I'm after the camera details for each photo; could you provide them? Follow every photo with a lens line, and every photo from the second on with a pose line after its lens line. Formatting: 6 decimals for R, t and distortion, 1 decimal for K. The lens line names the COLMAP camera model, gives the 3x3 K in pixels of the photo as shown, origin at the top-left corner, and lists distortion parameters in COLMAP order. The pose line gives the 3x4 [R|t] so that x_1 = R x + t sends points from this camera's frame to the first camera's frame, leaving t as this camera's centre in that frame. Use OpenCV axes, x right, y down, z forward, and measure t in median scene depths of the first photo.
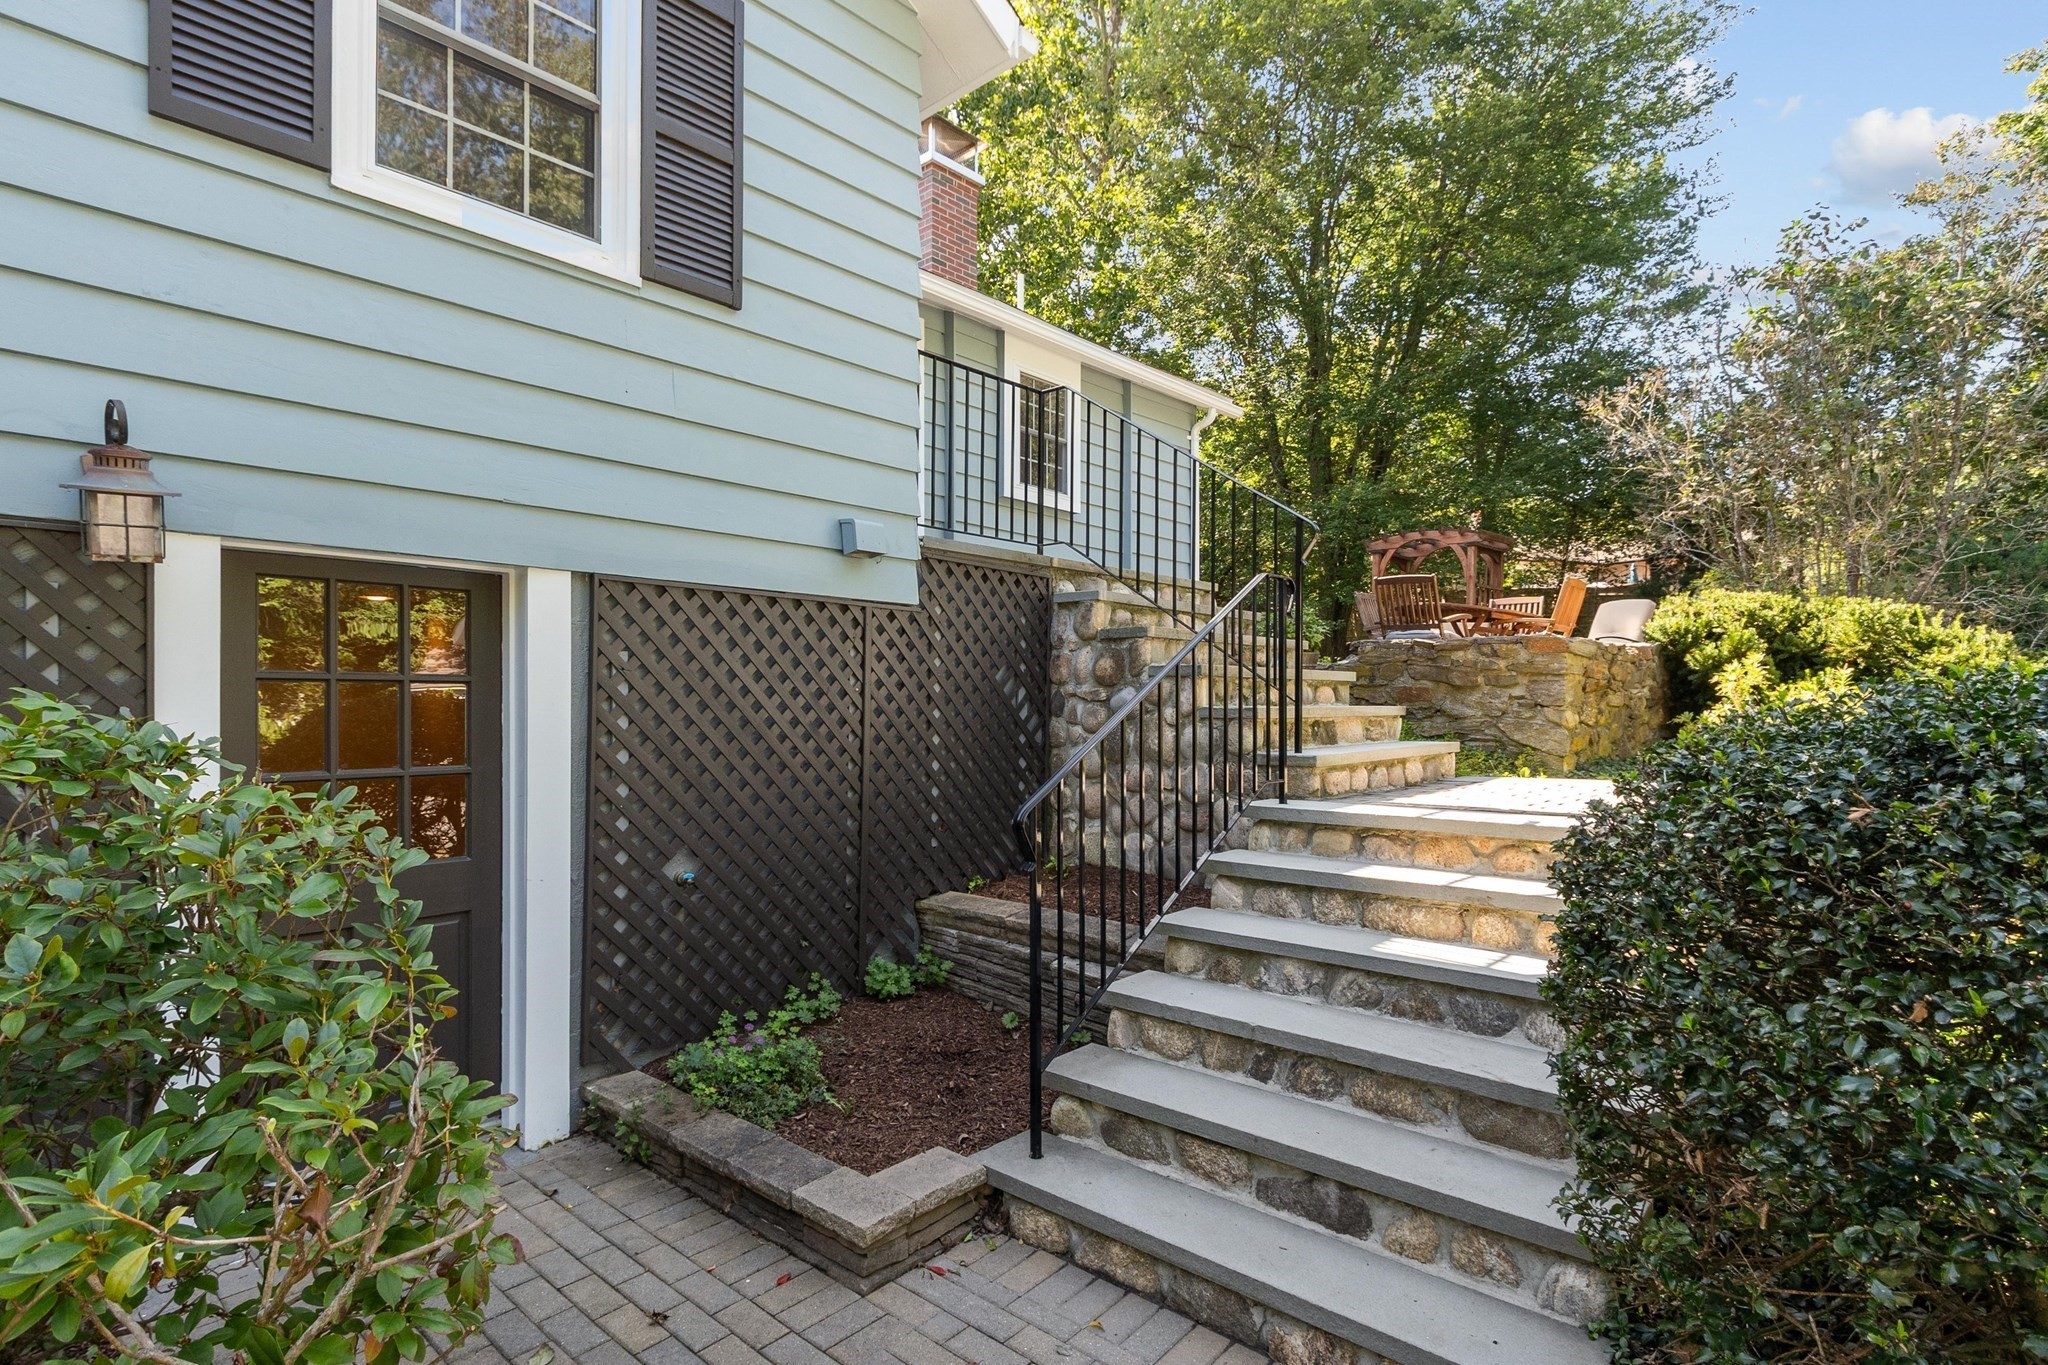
lens RADIAL K [[1030.0, 0, 1001.6], [0, 1030.0, 691.9], [0, 0, 1]] dist [0.002654, -0.000394]
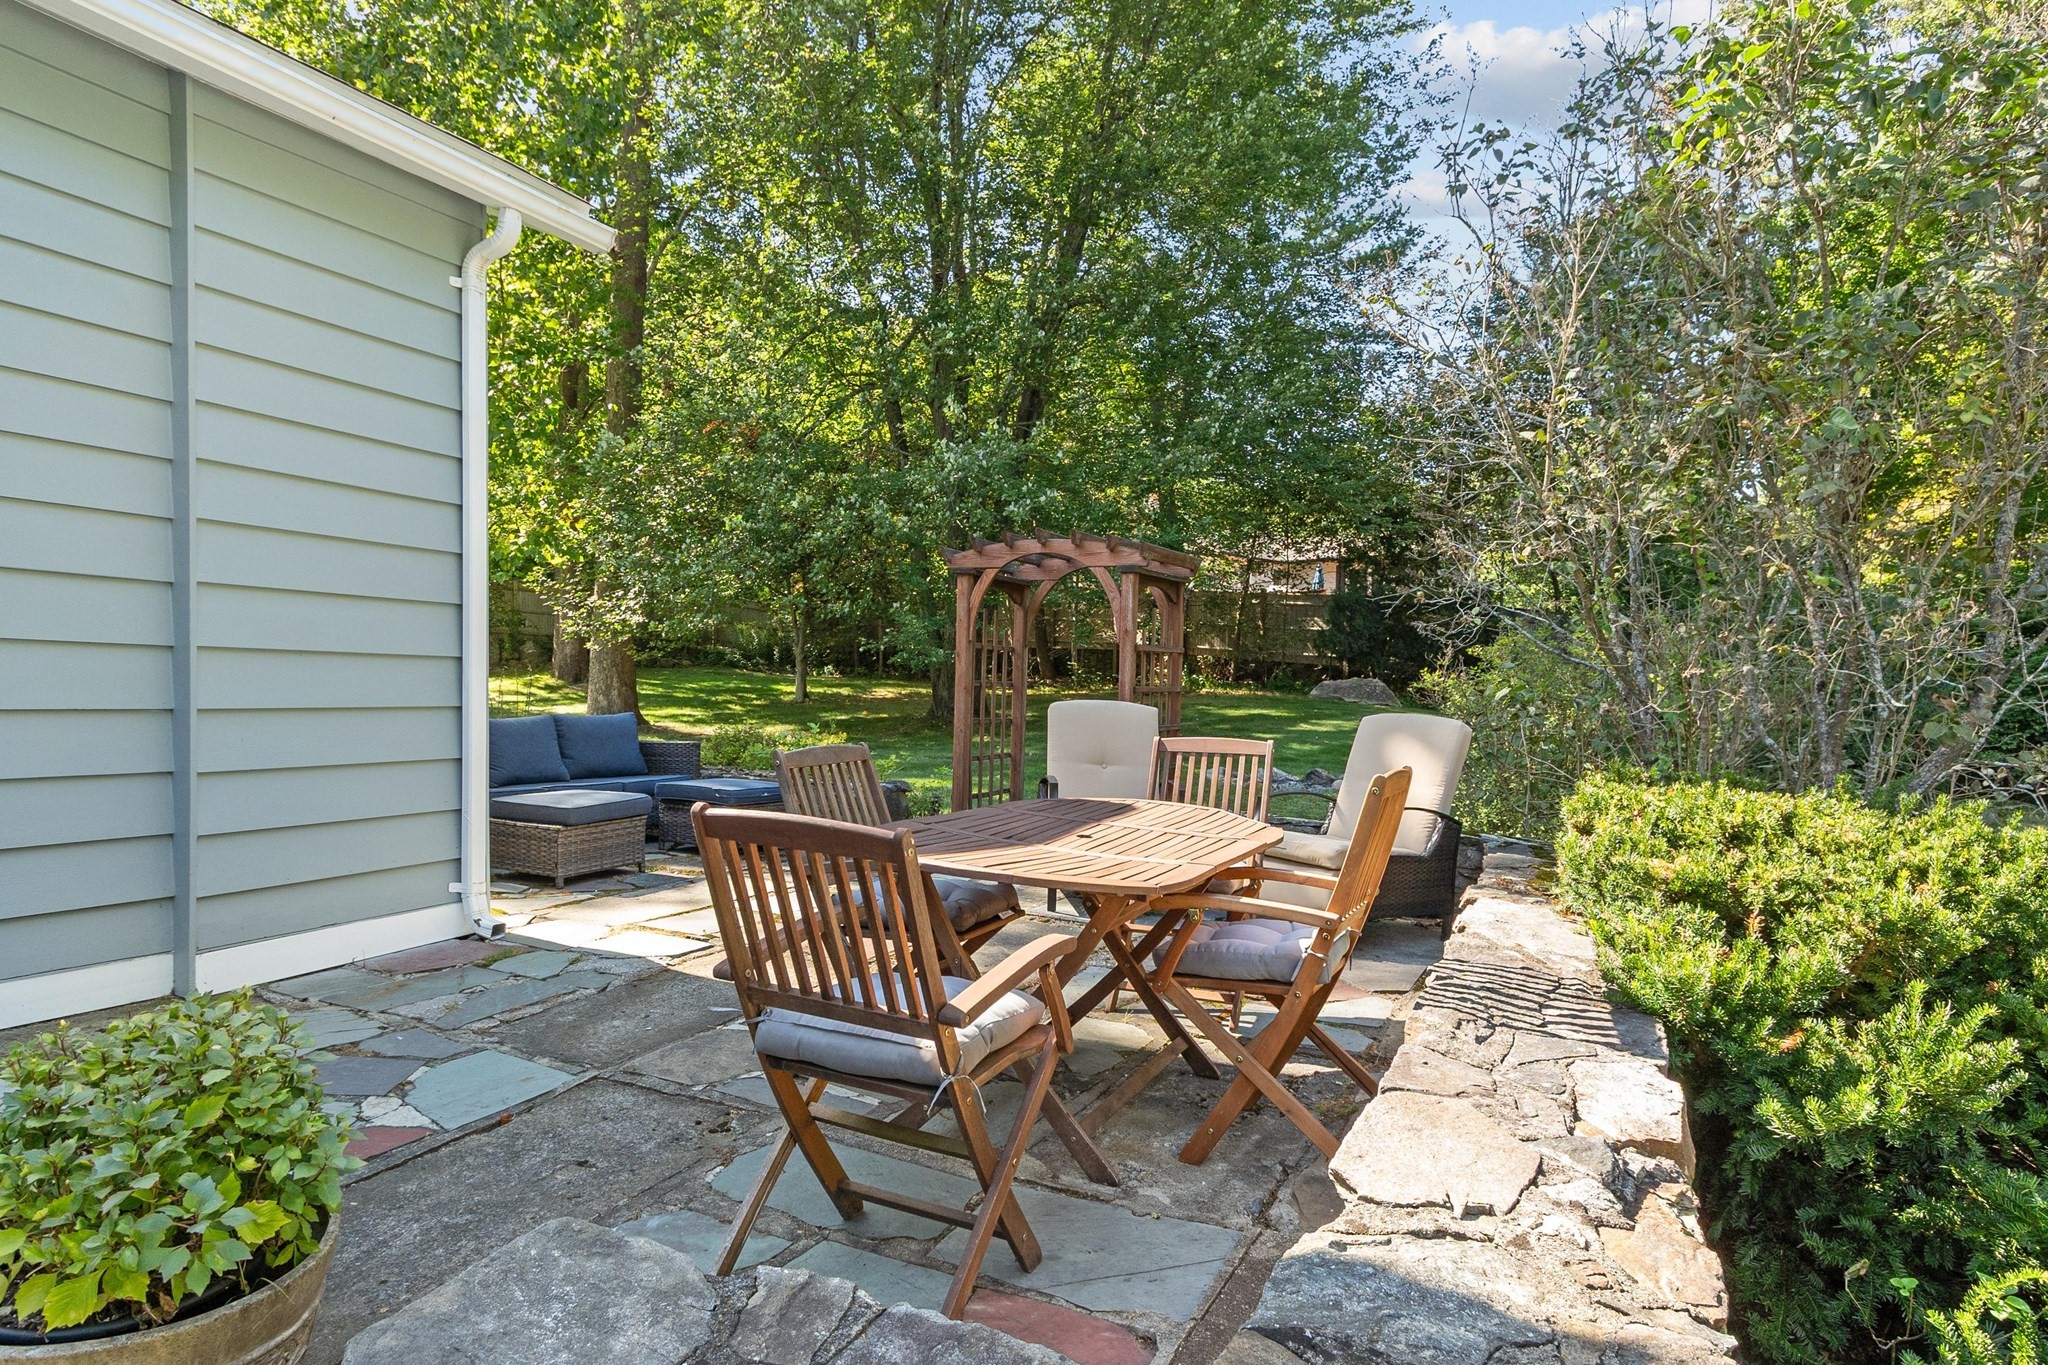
lens RADIAL K [[1140.3, 0, 1029.3], [0, 1140.3, 686.1], [0, 0, 1]] dist [0.018186, -0.000554]
pose [[0.949101, 0.003164, 0.314955, 0.257500], [-0.007978, 0.999870, 0.013997, -0.104345], [-0.314870, -0.015797, 0.949003, 0.531315]]
